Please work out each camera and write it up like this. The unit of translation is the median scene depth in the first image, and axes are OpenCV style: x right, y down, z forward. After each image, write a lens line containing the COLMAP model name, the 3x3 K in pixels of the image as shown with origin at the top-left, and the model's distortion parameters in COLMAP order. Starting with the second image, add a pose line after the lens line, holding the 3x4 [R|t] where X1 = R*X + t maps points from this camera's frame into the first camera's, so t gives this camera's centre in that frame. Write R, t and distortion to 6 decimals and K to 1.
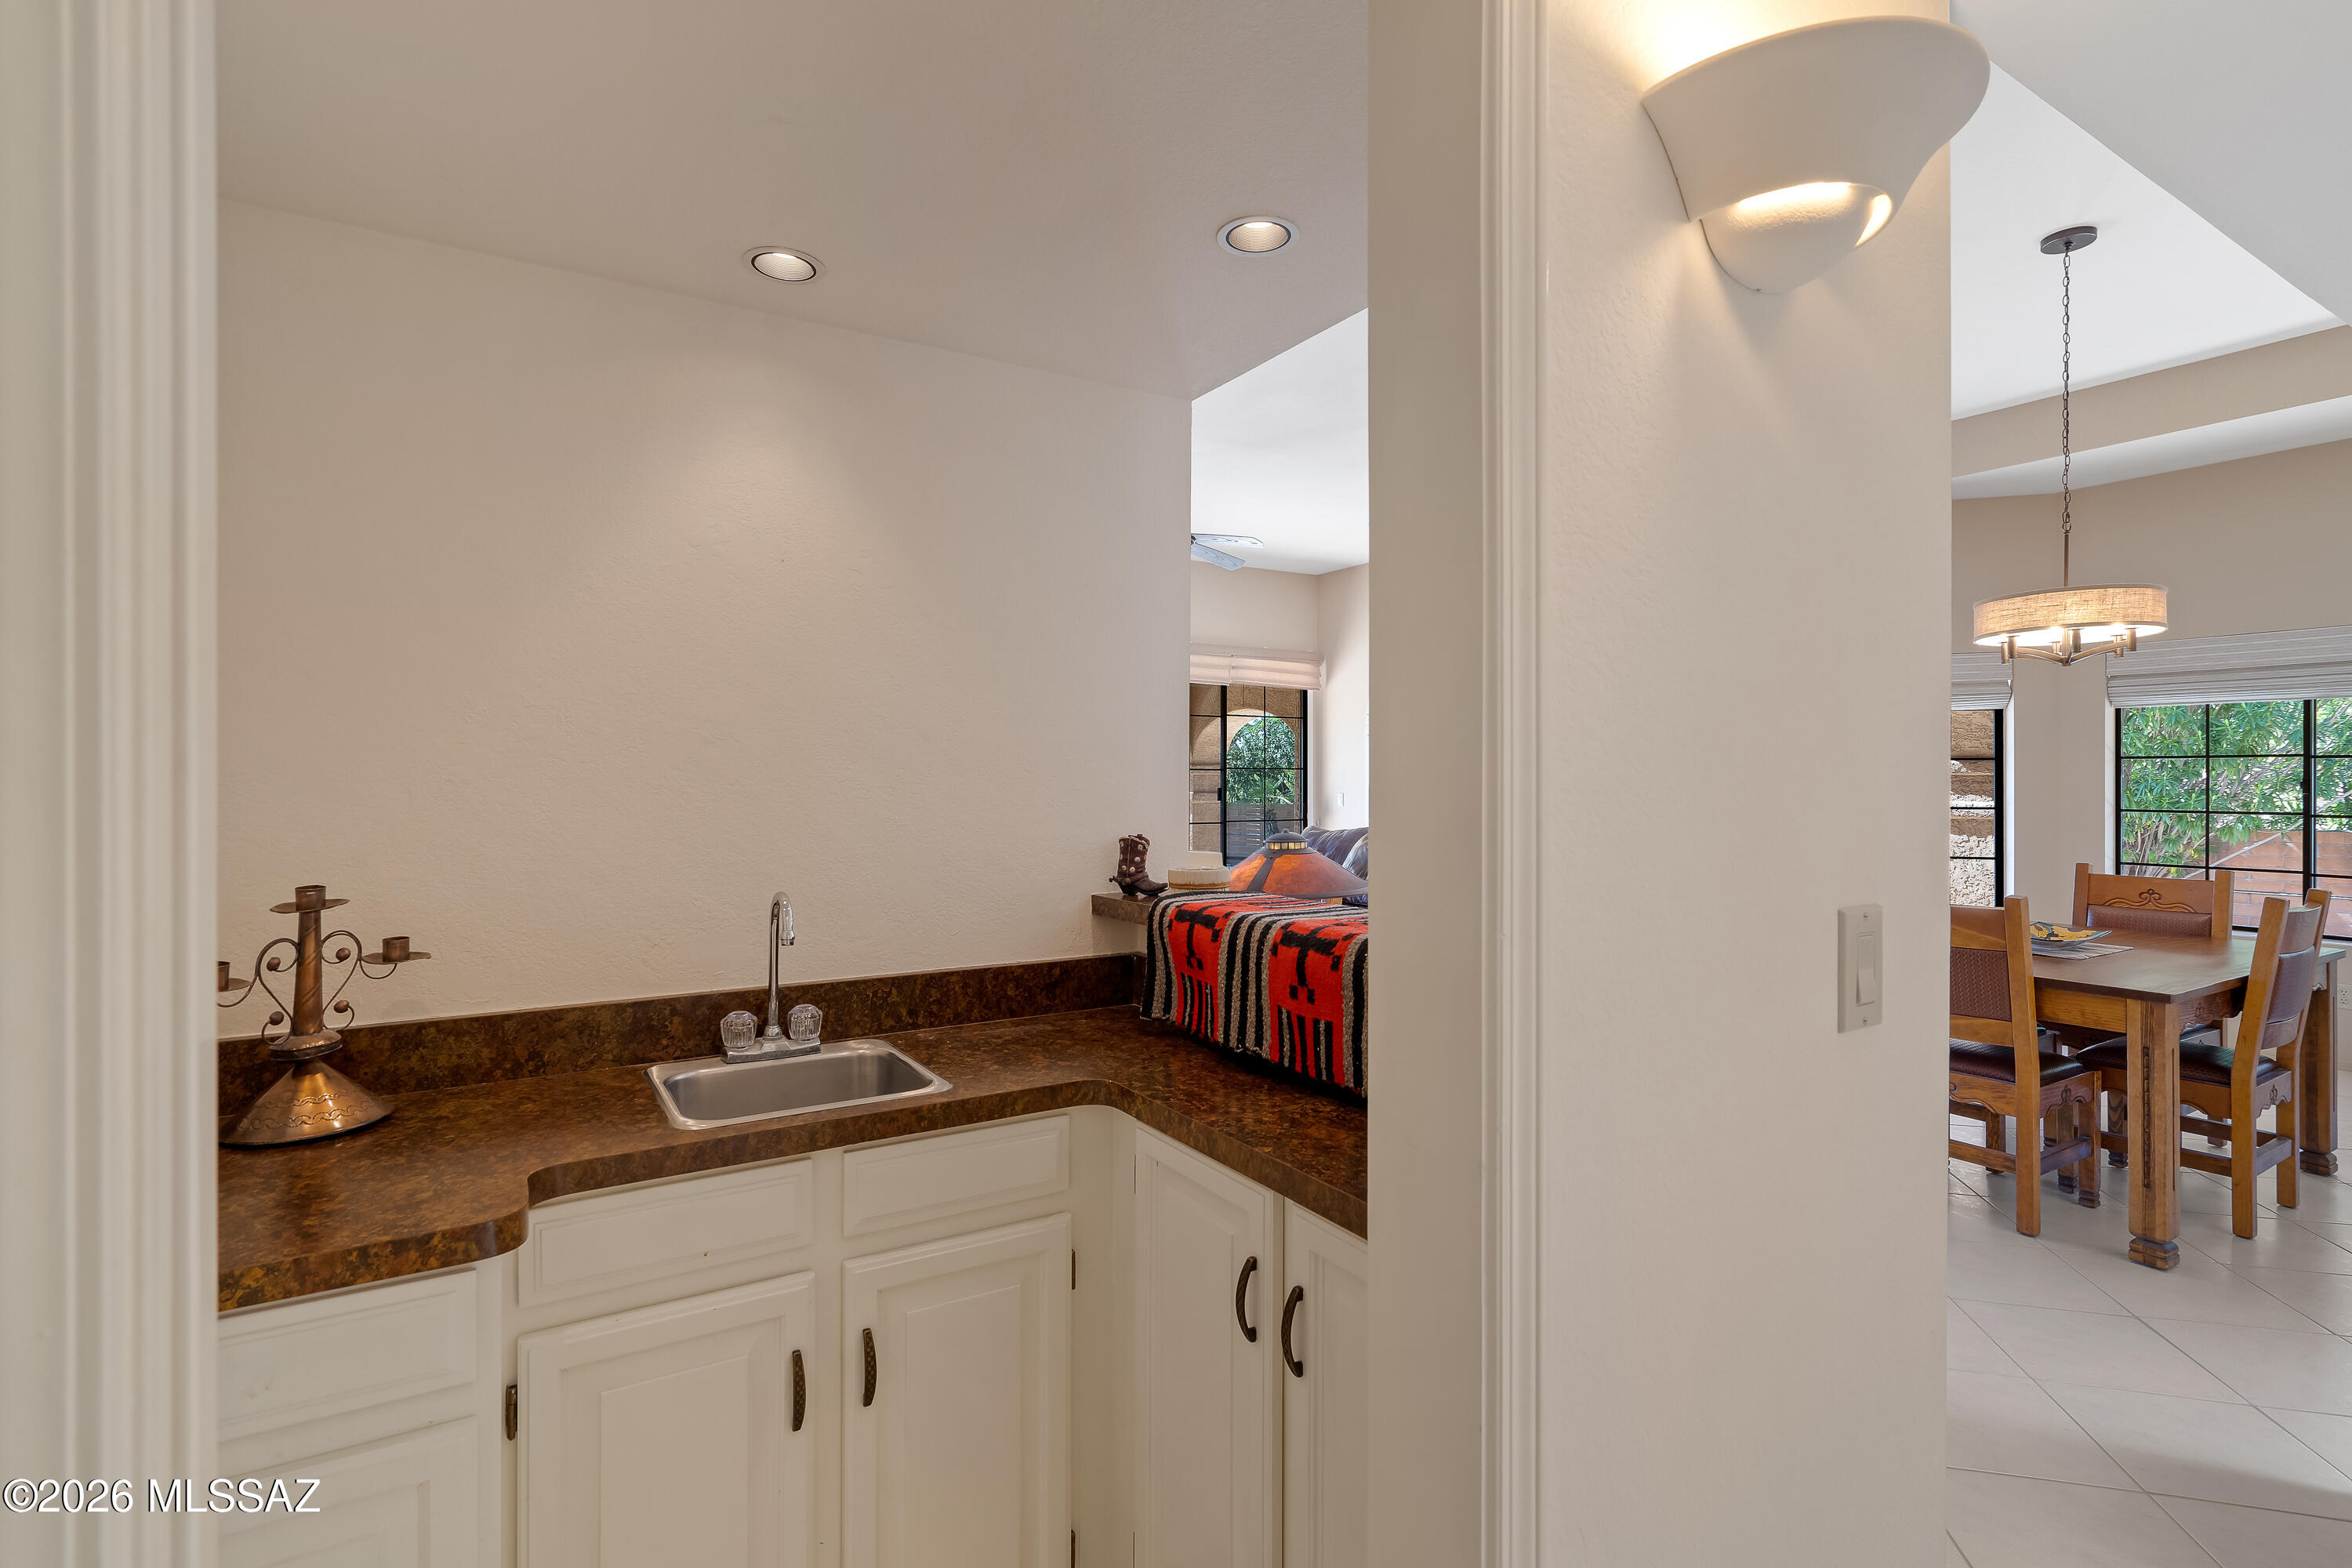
lens RADIAL K [[1117.1, 0, 1193.8], [0, 1117.1, 783.0], [0, 0, 1]] dist [-0.000219, 0.001004]
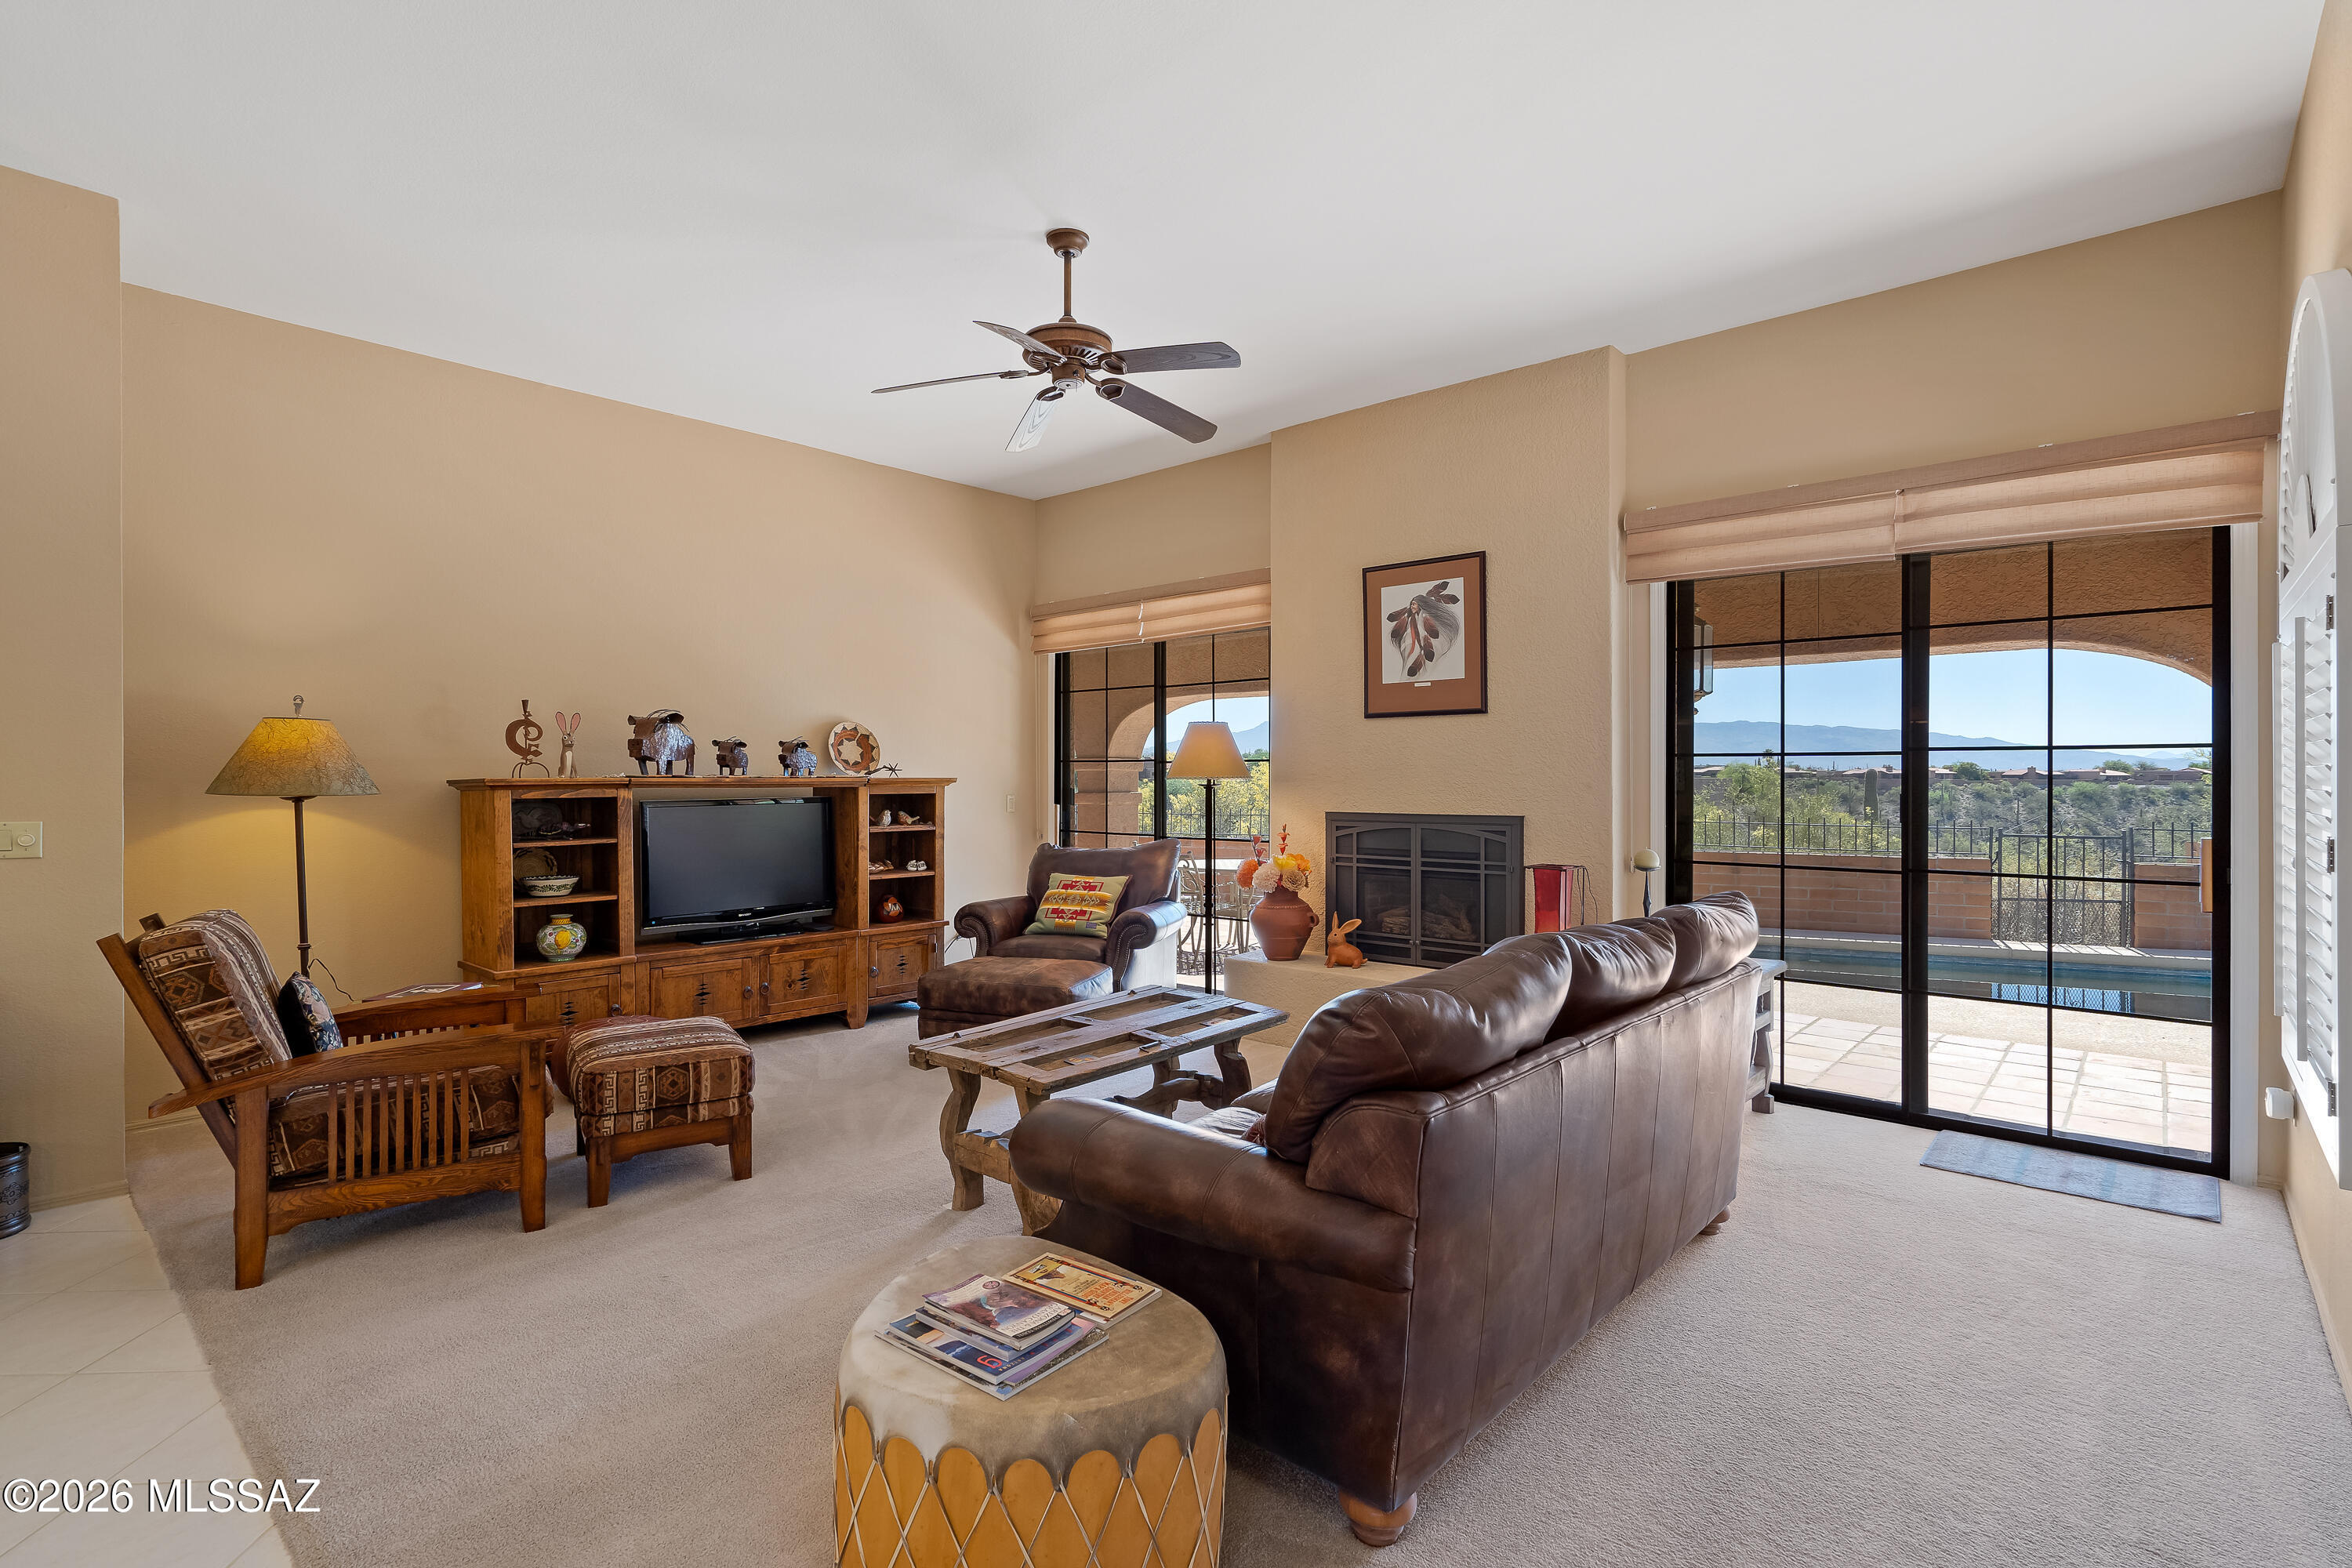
lens RADIAL K [[1117.1, 0, 1170.1], [0, 1117.1, 775.7], [0, 0, 1]] dist [-0.000219, 0.001004]
pose [[0.268062, -0.001300, -0.963401, 0.800337], [-0.000855, 0.999998, -0.001587, -0.003693], [0.963401, 0.001249, 0.268060, 1.287165]]
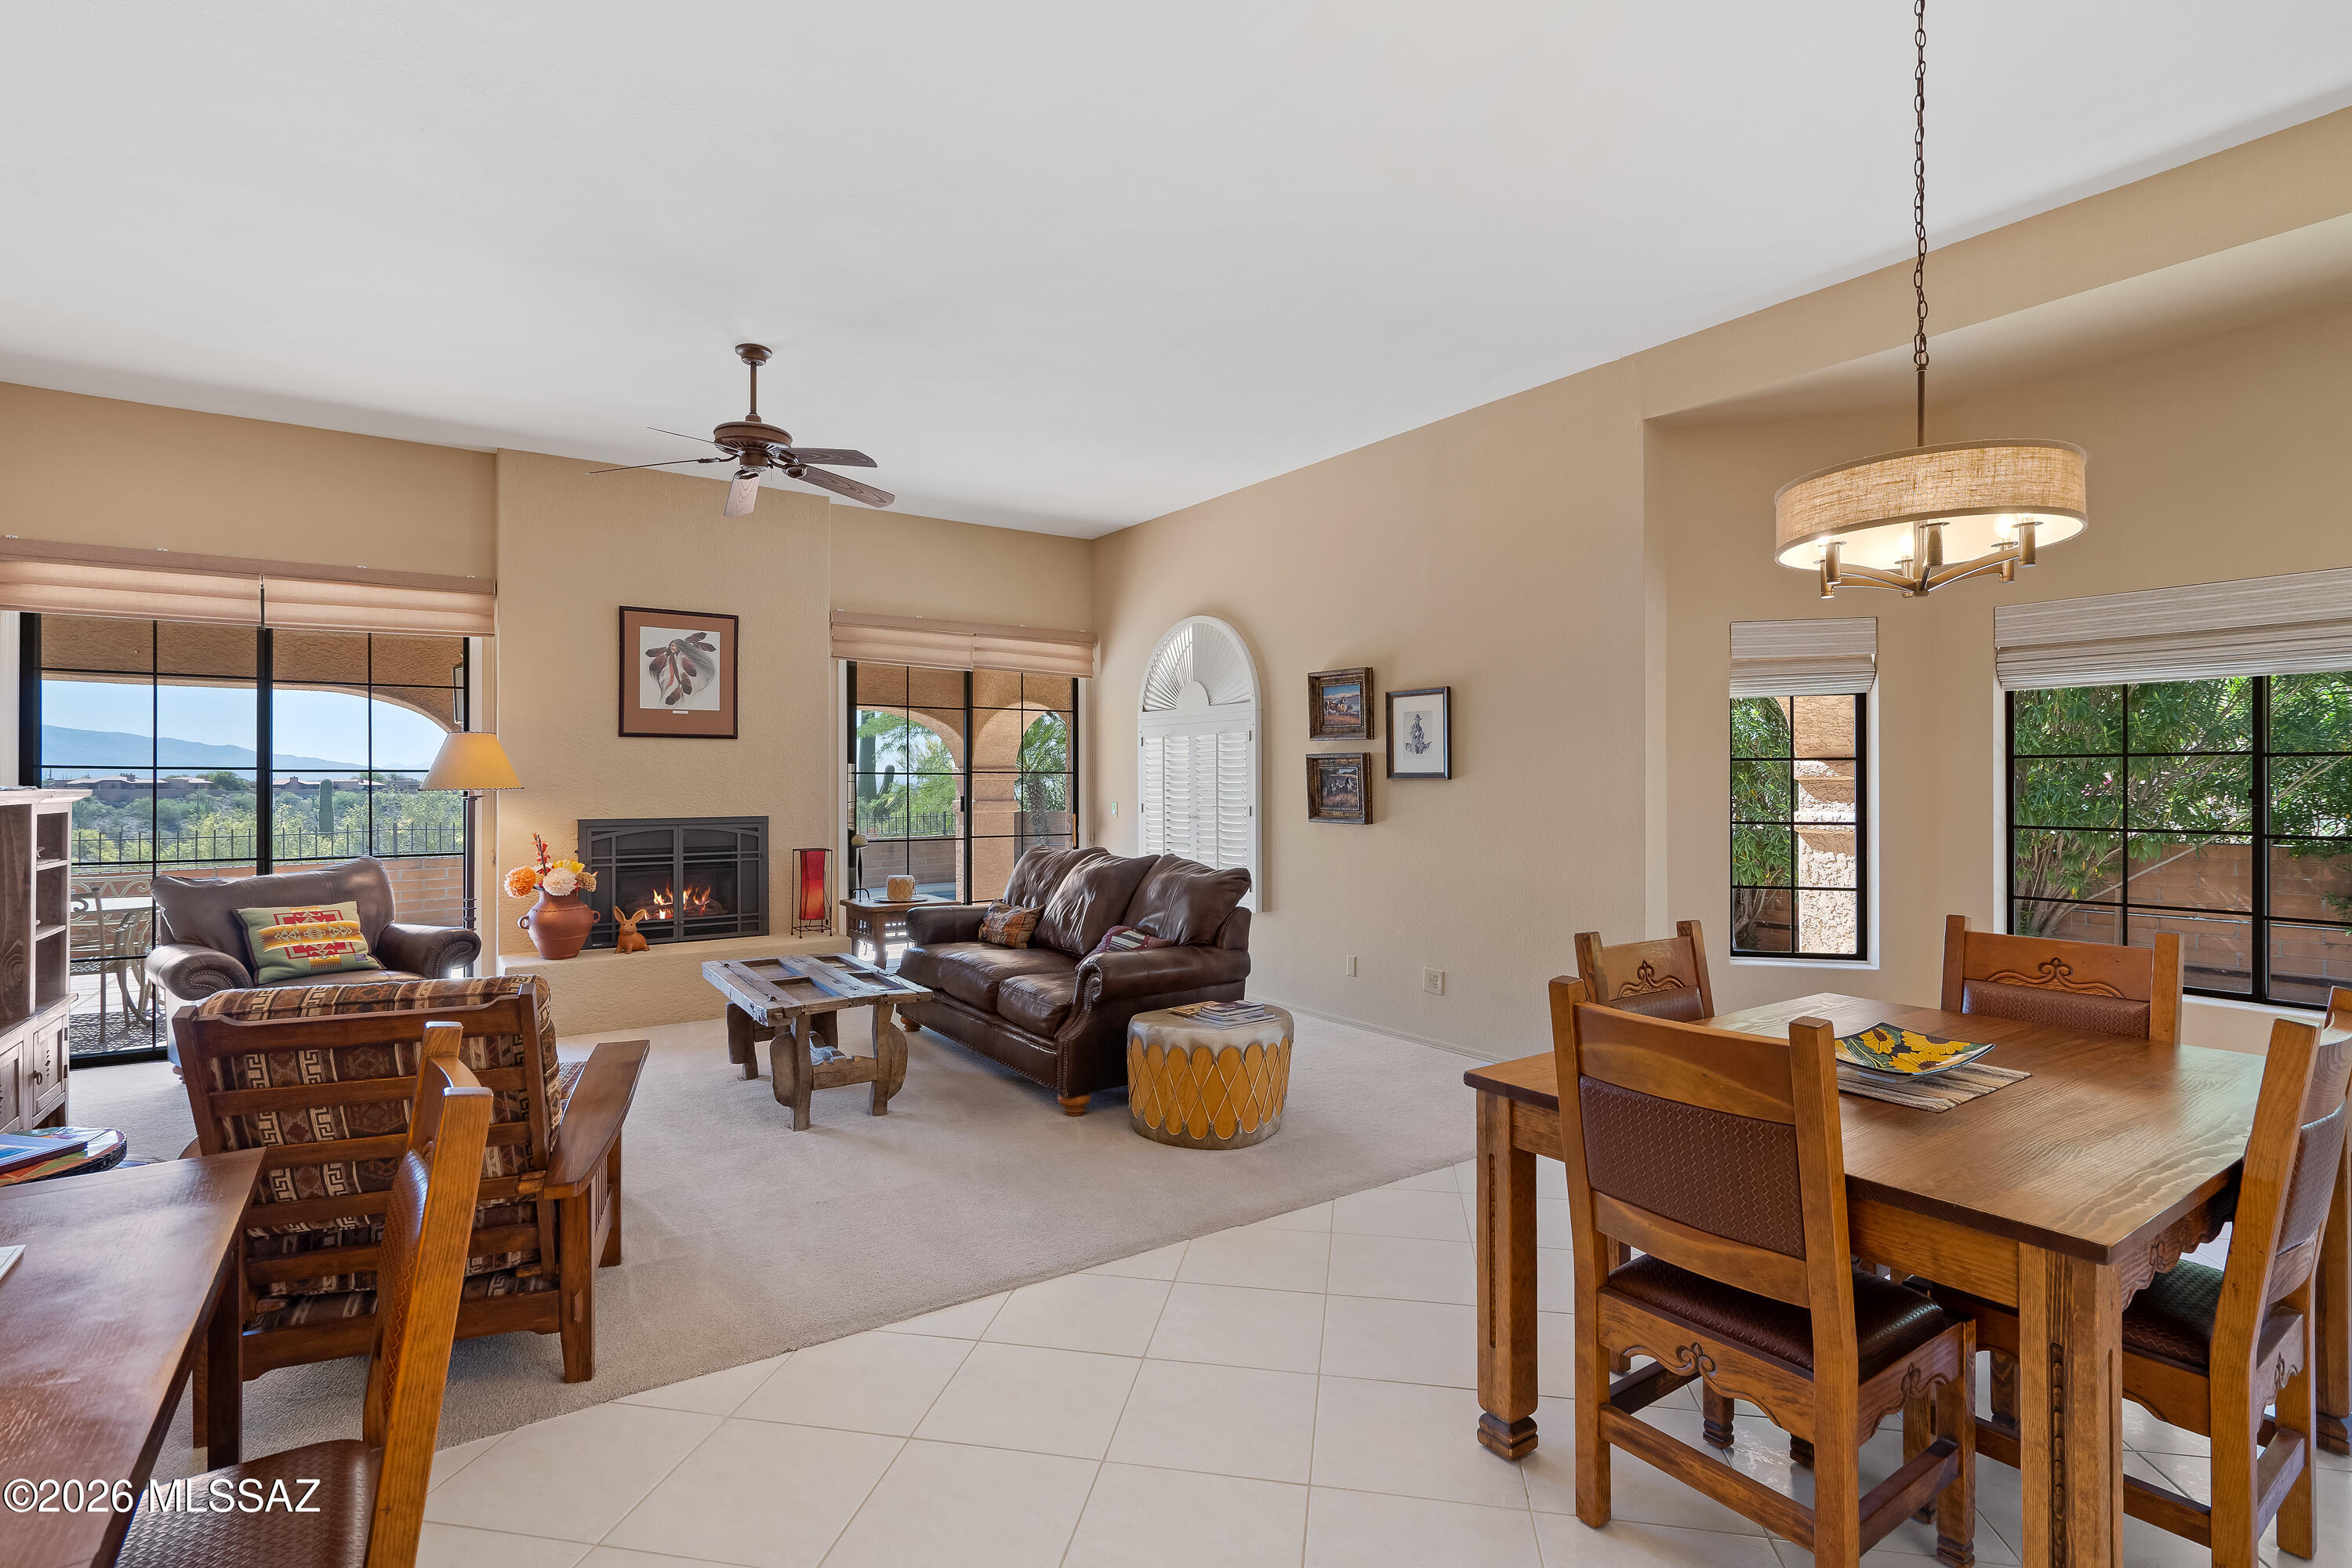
lens RADIAL K [[1117.1, 0, 1192.6], [0, 1117.1, 787.6], [0, 0, 1]] dist [-0.000219, 0.001004]
pose [[0.998386, -0.001605, 0.056771, 0.311971], [0.001597, 0.999999, 0.000182, -0.003925], [-0.056772, -0.000091, 0.998387, 0.372152]]
